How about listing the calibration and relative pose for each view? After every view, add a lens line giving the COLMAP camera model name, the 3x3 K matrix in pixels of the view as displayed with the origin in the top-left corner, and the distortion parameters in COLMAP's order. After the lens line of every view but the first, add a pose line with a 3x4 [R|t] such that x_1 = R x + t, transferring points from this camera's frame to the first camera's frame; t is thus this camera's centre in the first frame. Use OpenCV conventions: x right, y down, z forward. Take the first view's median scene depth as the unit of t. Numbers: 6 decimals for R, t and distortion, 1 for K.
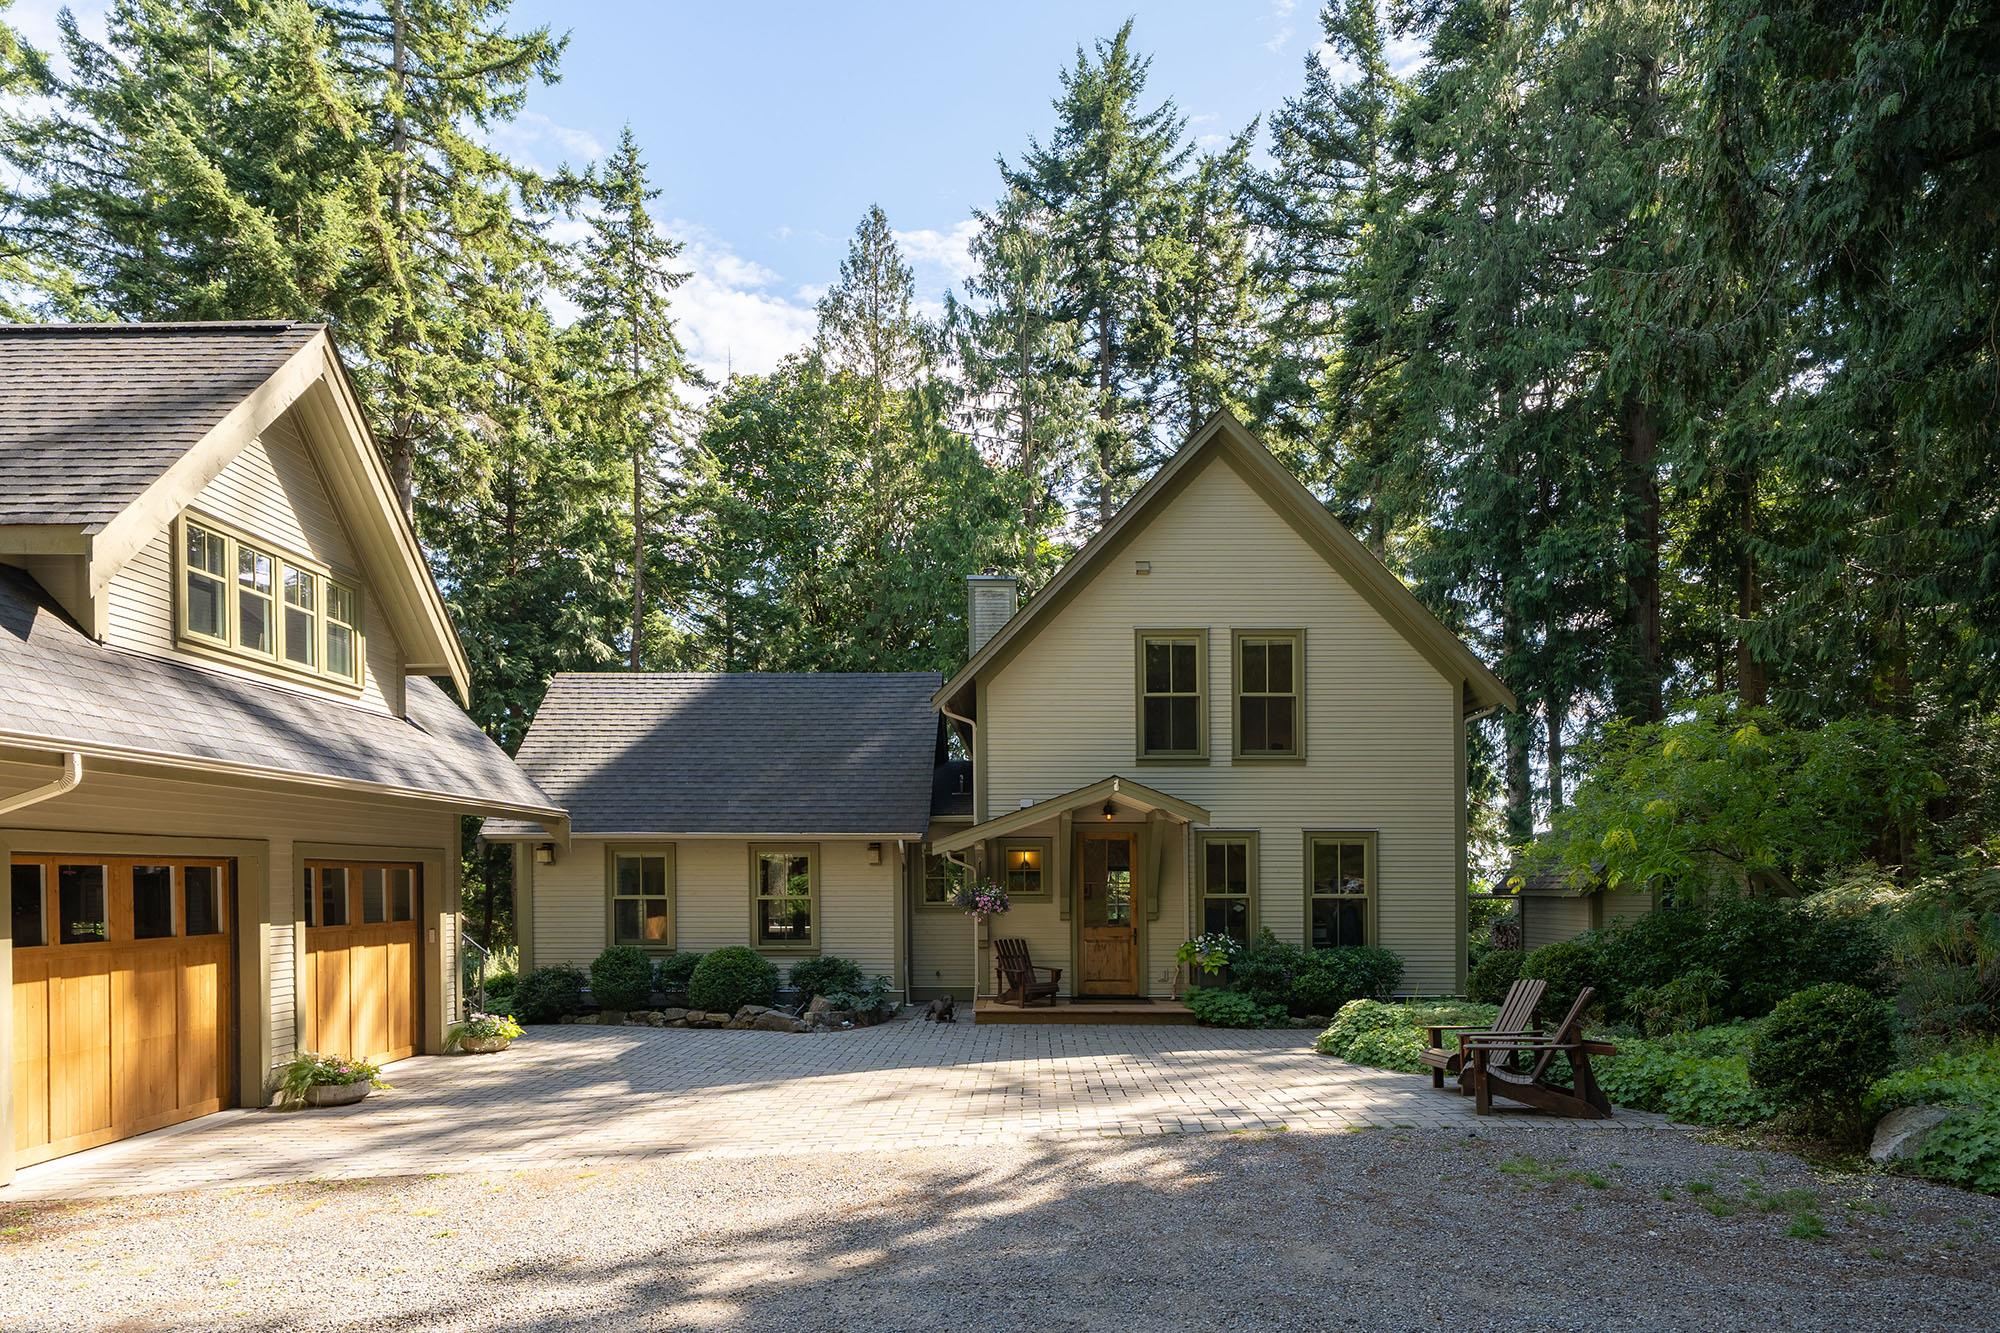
lens RADIAL K [[1128.7, 0, 1000.2], [0, 1128.7, 868.3], [0, 0, 1]] dist [-0.001444, -0.000199]
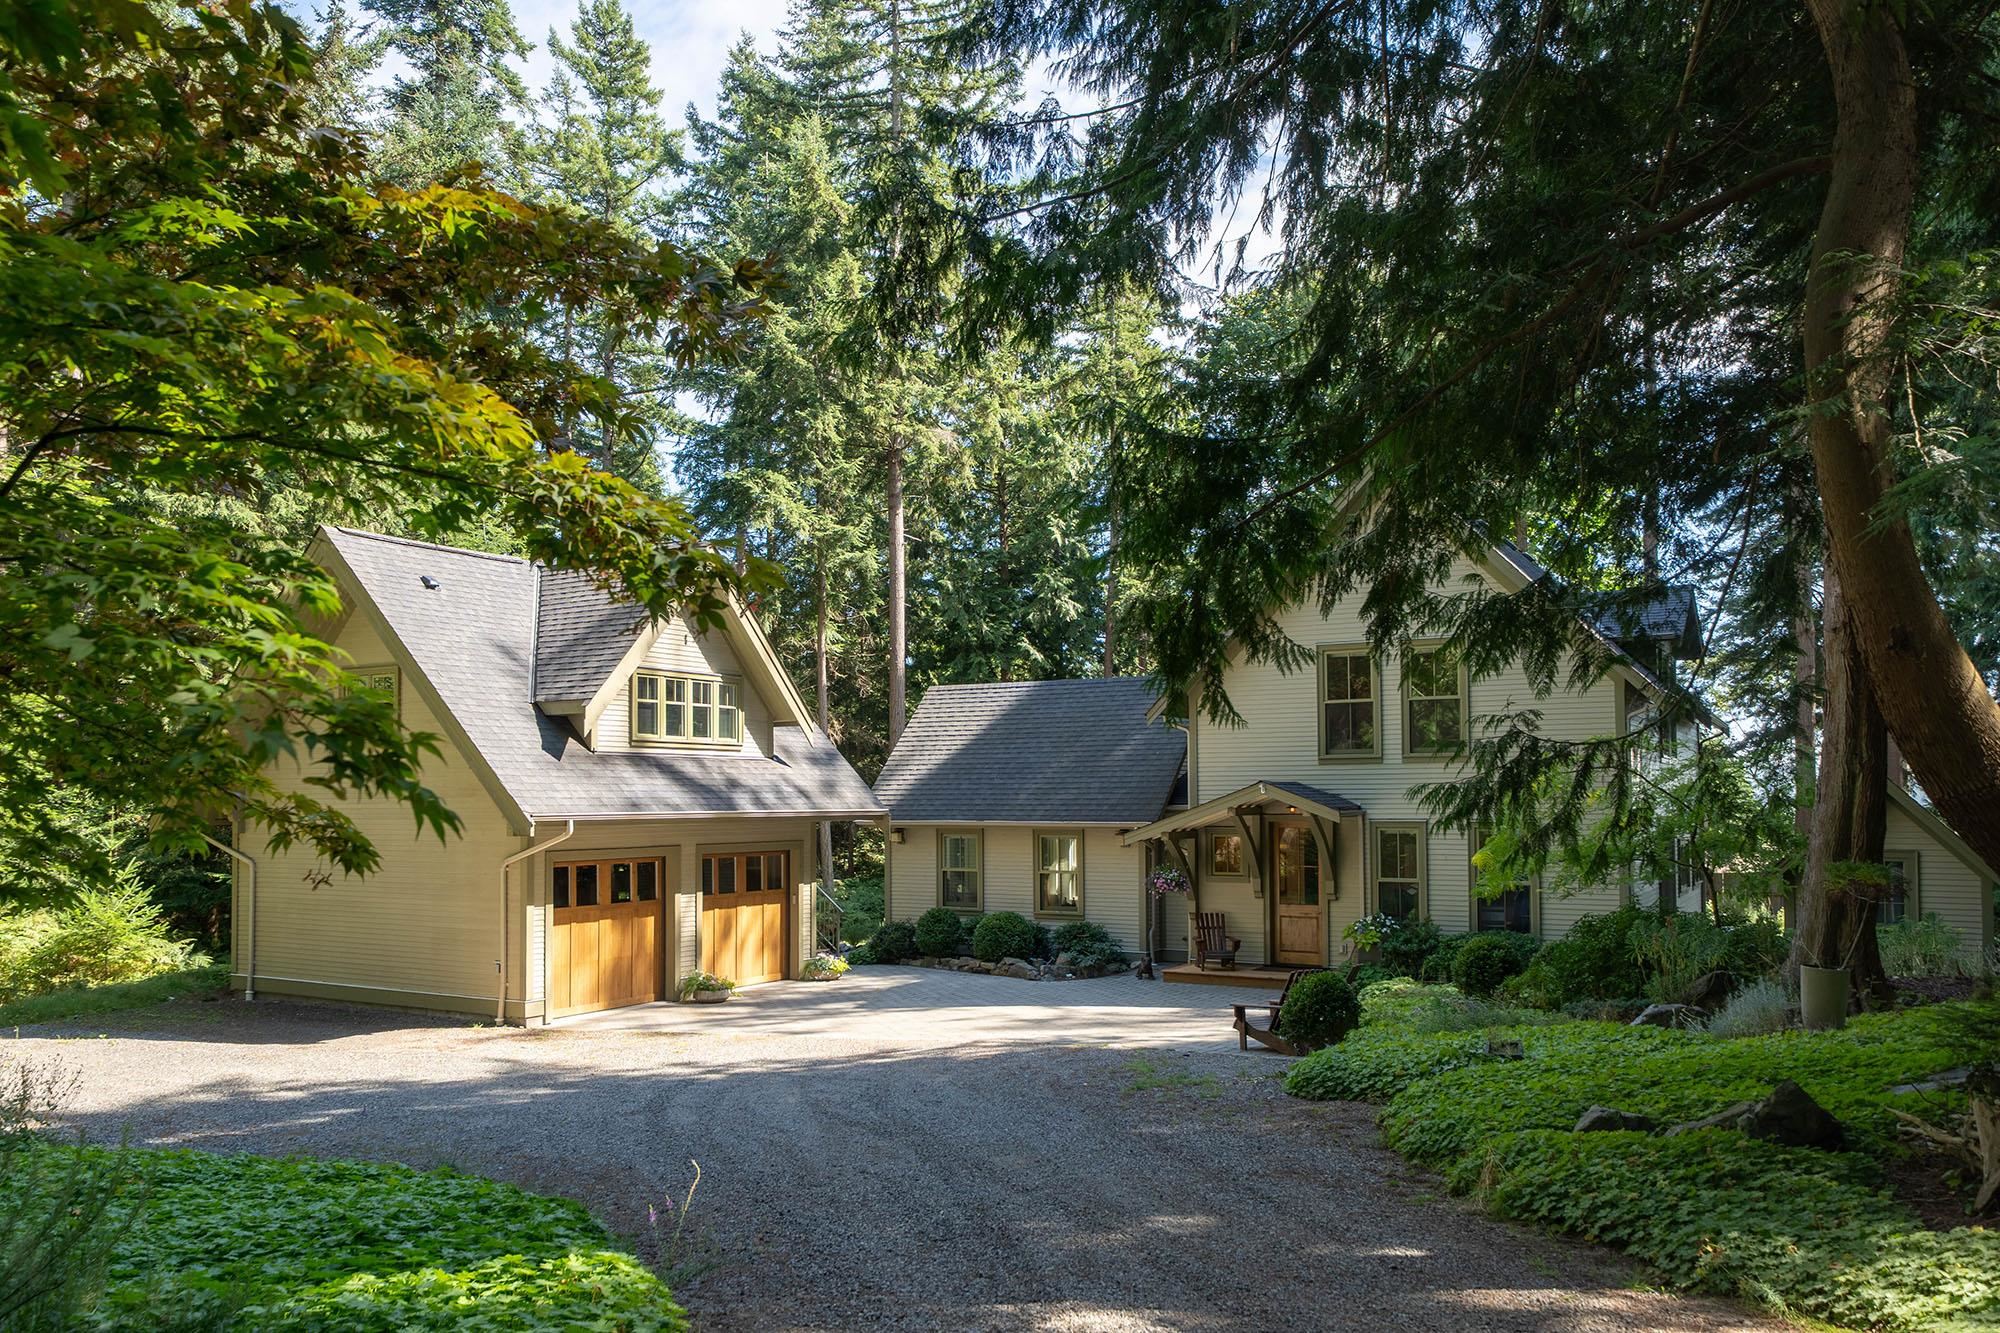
lens RADIAL K [[1555.6, 0, 1000.0], [0, 1555.6, 666.5], [0, 0, 1]] dist [0.002810, 0.000337]
pose [[0.858170, -0.045679, -0.511329, 0.706872], [0.010579, 0.997396, -0.071346, -0.086610], [0.513256, 0.055818, 0.856418, -0.569005]]
